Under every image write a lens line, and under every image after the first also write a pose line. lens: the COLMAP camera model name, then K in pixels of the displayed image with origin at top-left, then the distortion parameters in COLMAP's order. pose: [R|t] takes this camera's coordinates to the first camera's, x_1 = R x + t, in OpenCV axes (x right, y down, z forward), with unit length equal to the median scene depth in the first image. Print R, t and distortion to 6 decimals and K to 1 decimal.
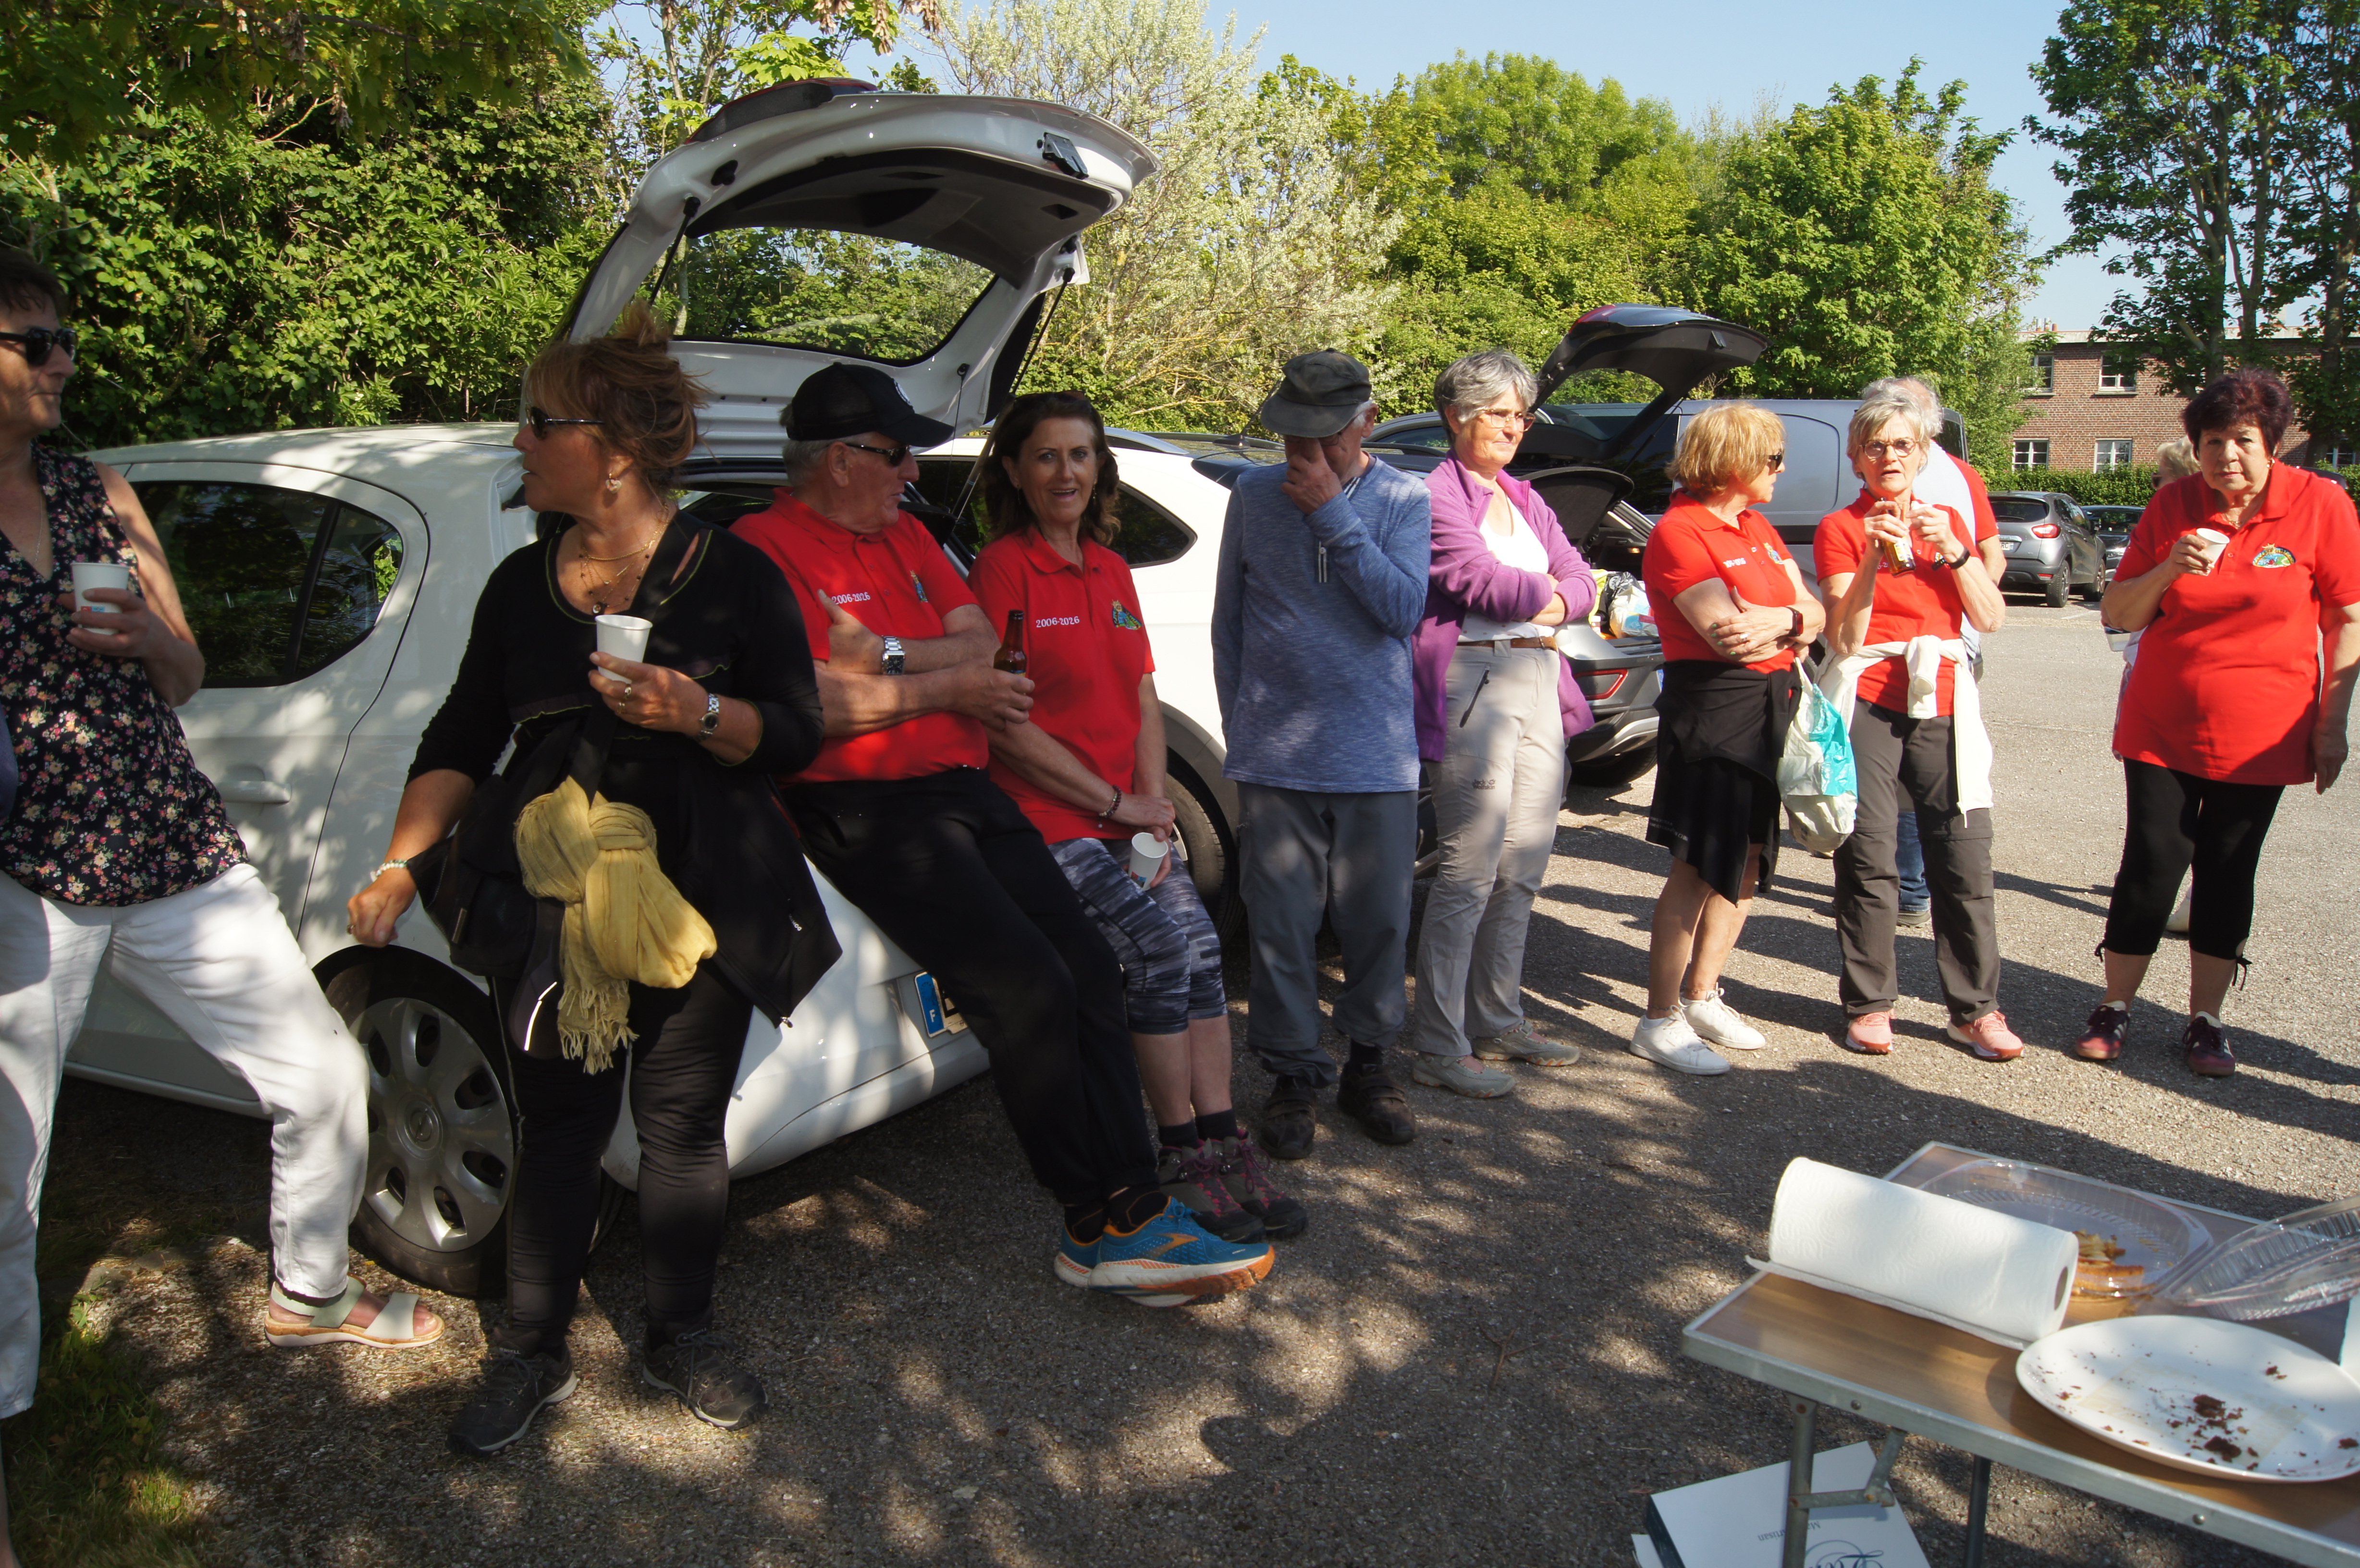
lens RADIAL K [[1838.9, 0, 1176.5], [0, 1838.9, 788.5], [0, 0, 1]] dist [-0.083025, 0.018722]
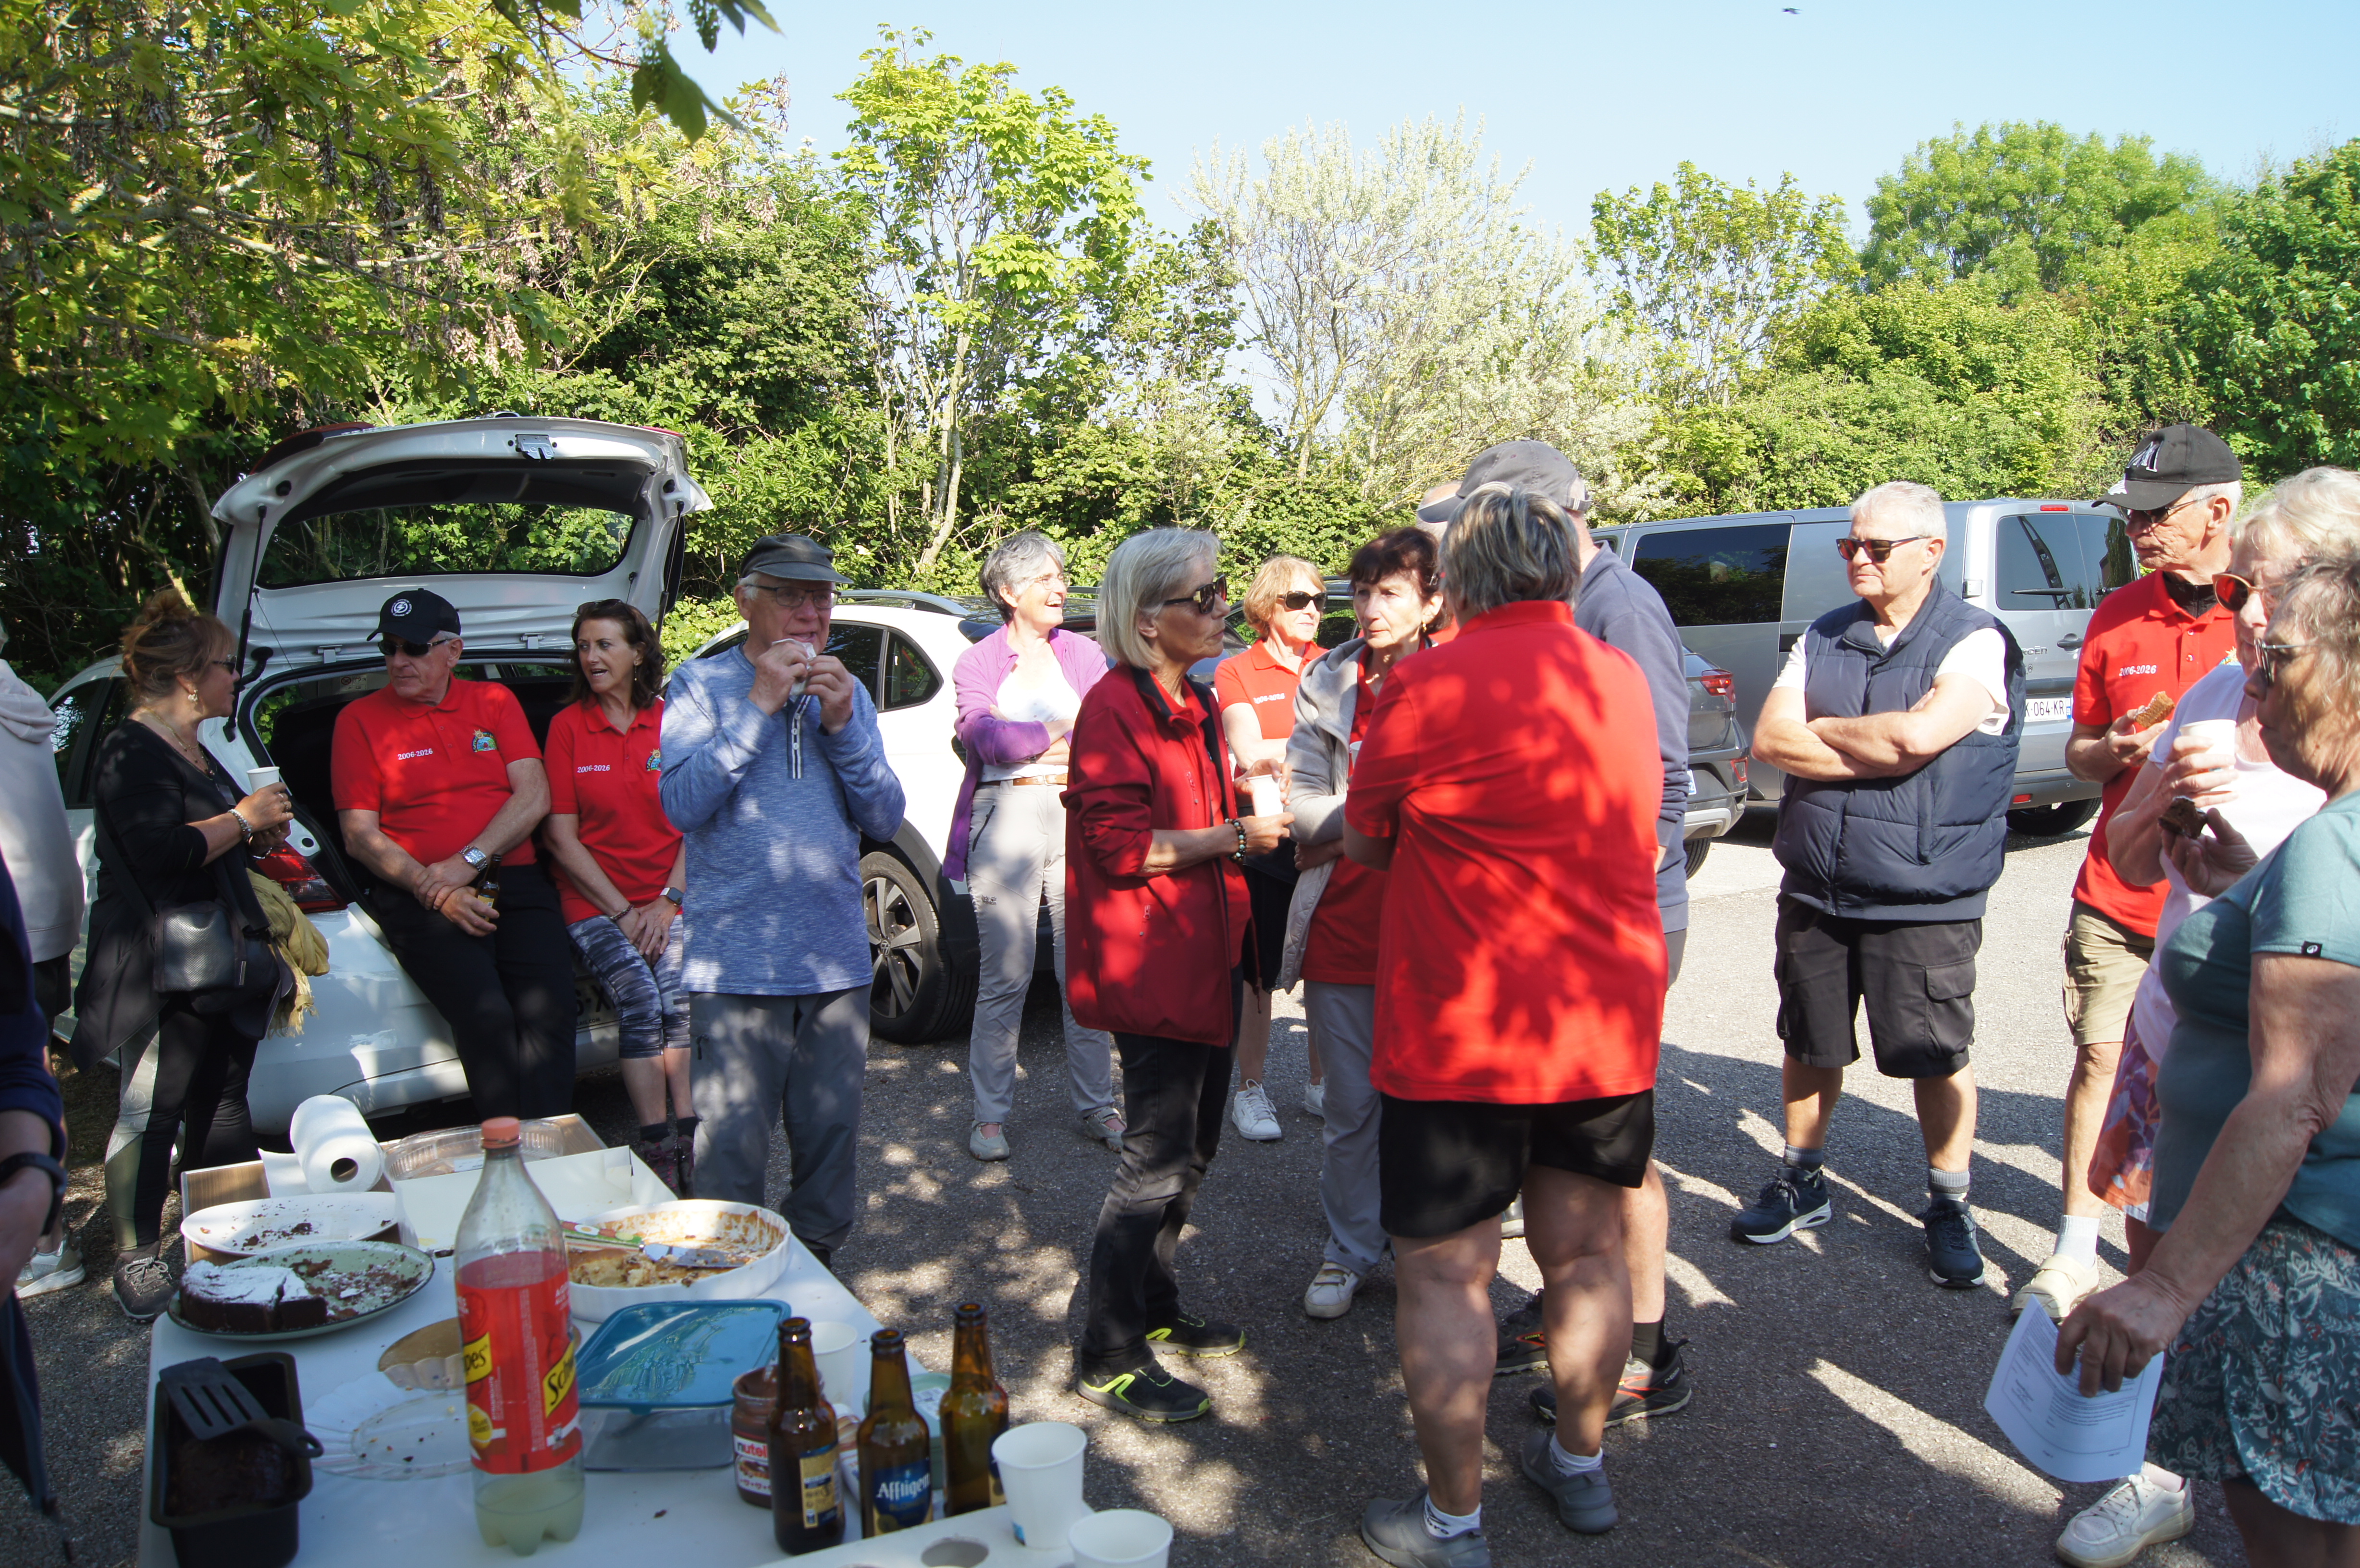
lens RADIAL K [[1838.9, 0, 1196.1], [0, 1838.9, 794.9], [0, 0, 1]] dist [-0.083025, 0.018722]
pose [[0.954639, -0.005156, -0.297722, 0.290086], [-0.009362, 0.998836, -0.047316, -0.002146], [0.297620, 0.047957, 0.953479, -0.081444]]
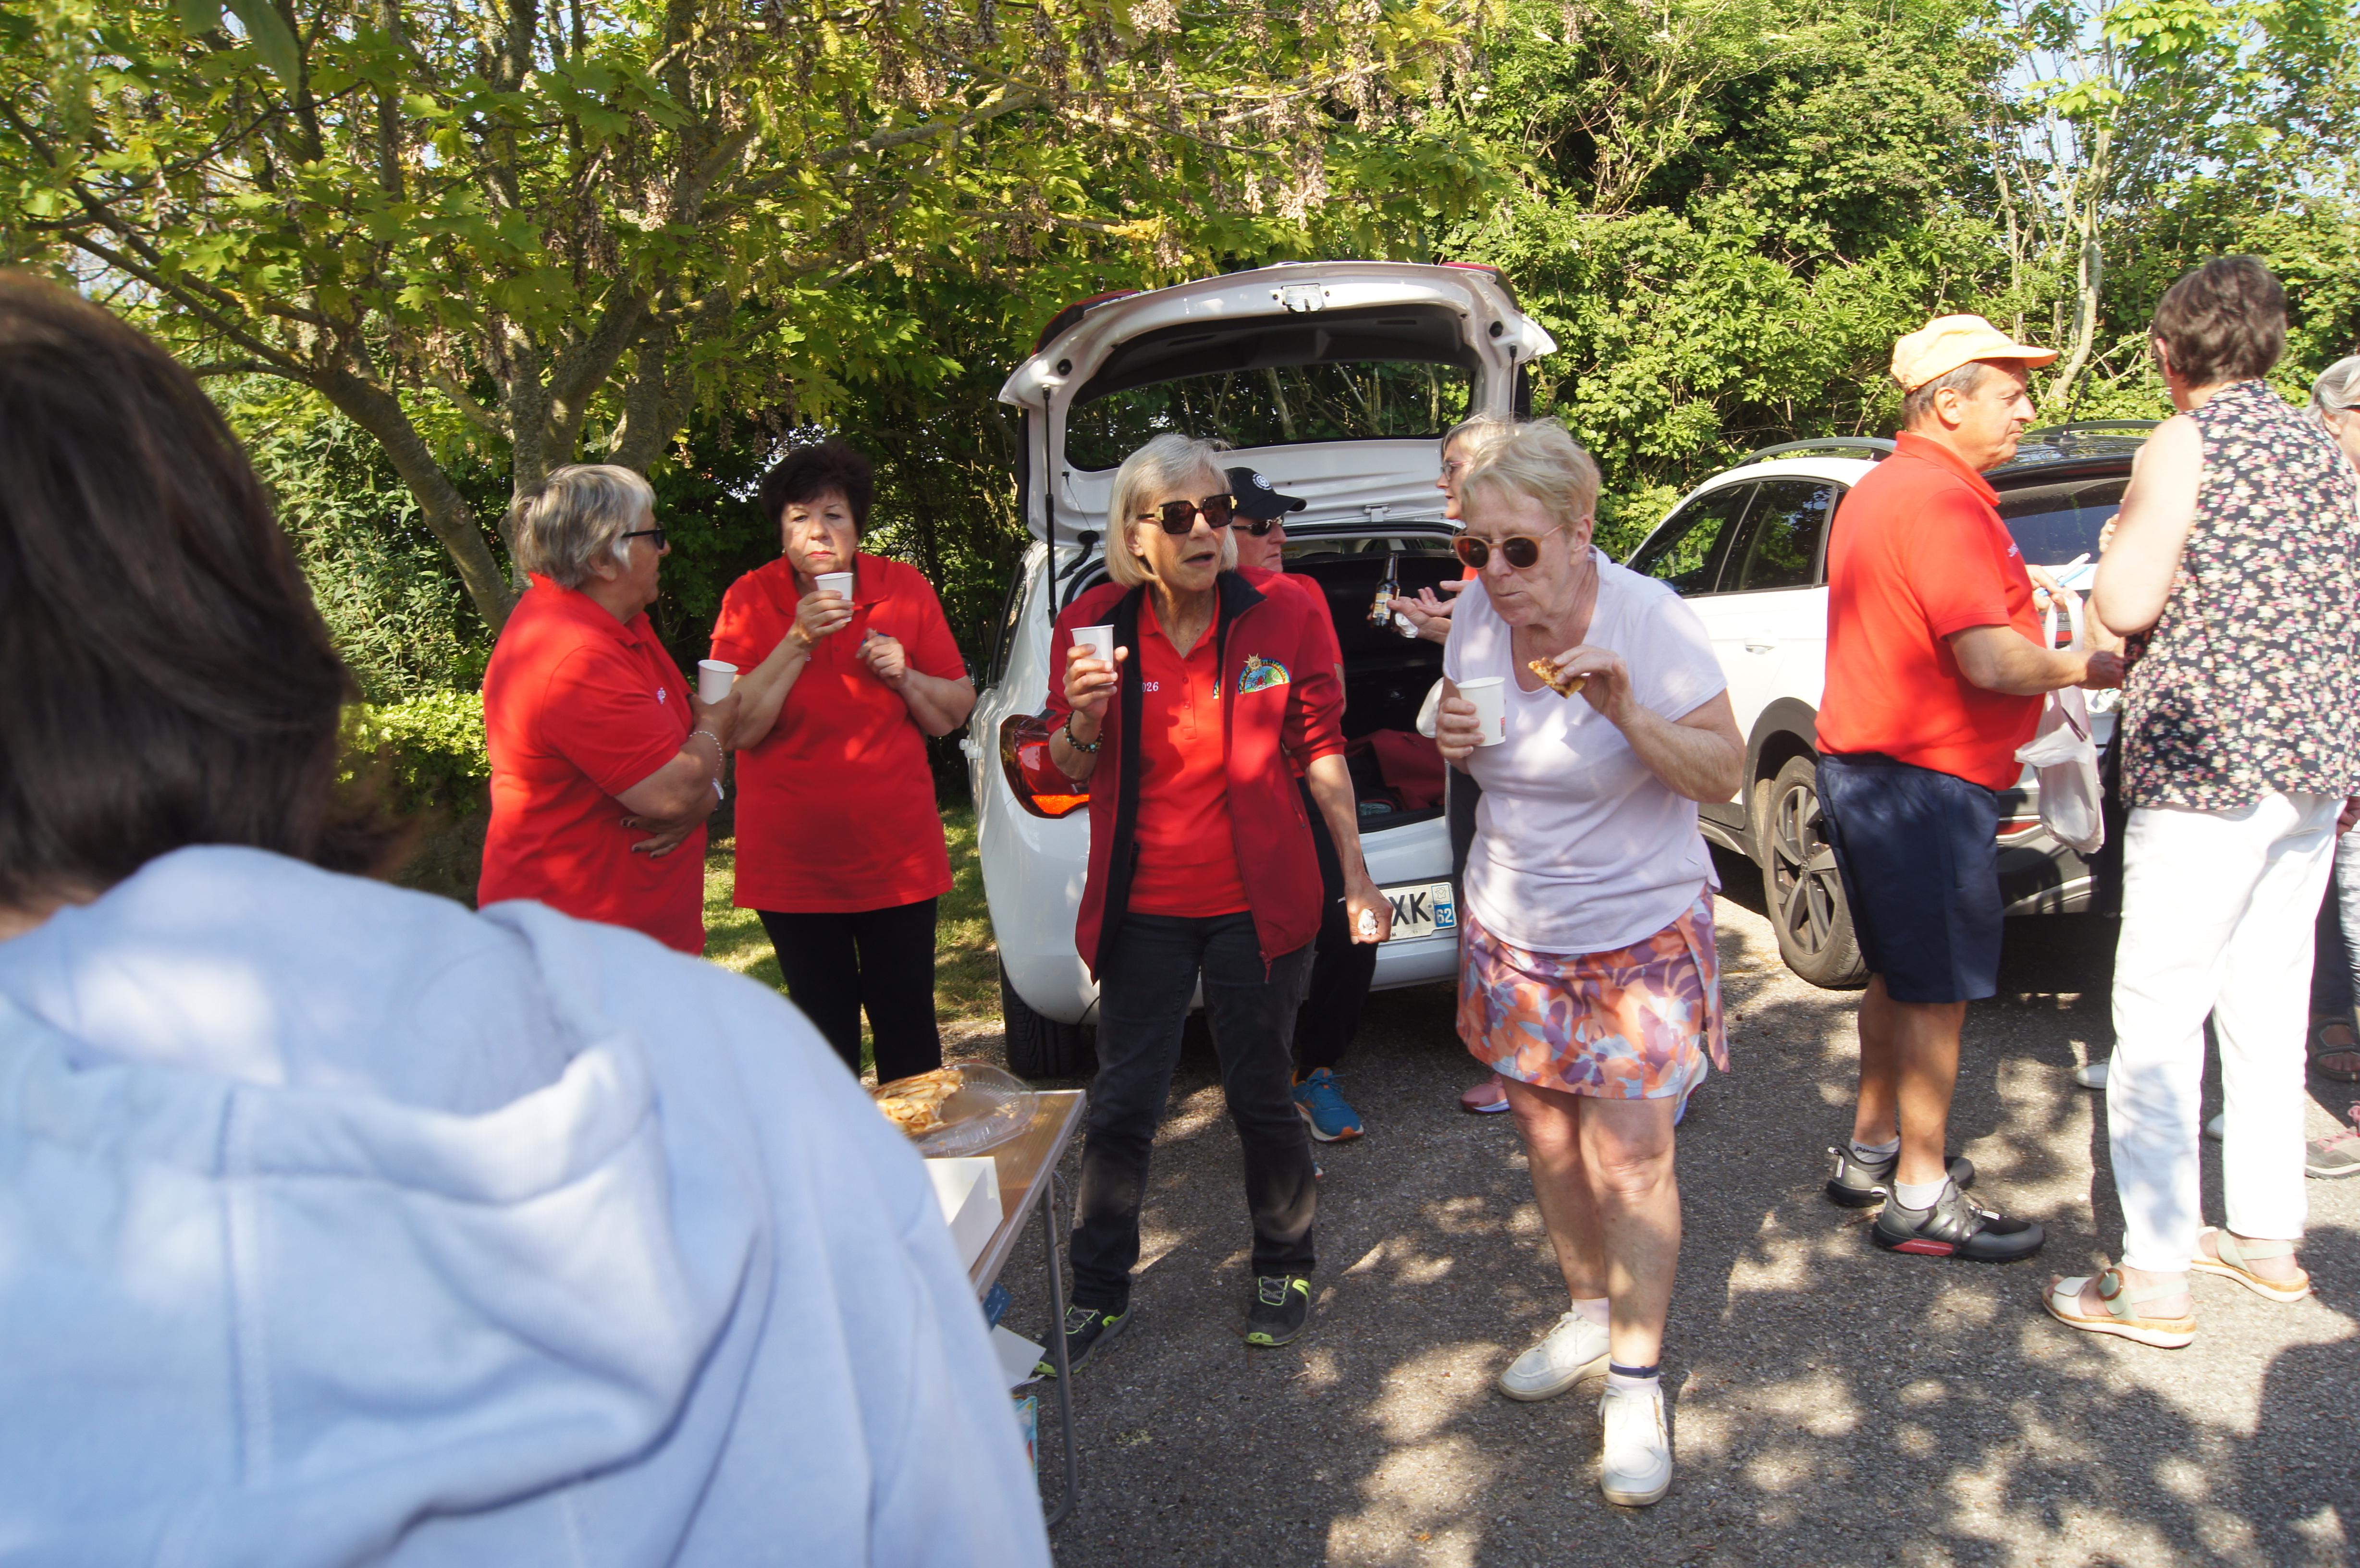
lens RADIAL K [[1838.9, 0, 1127.1], [0, 1838.9, 797.0], [0, 0, 1]] dist [-0.083025, 0.018722]
pose [[0.570274, 0.068549, -0.818589, 0.314268], [-0.044730, 0.997625, 0.052380, -0.017028], [0.820236, 0.006744, 0.571986, 0.028066]]
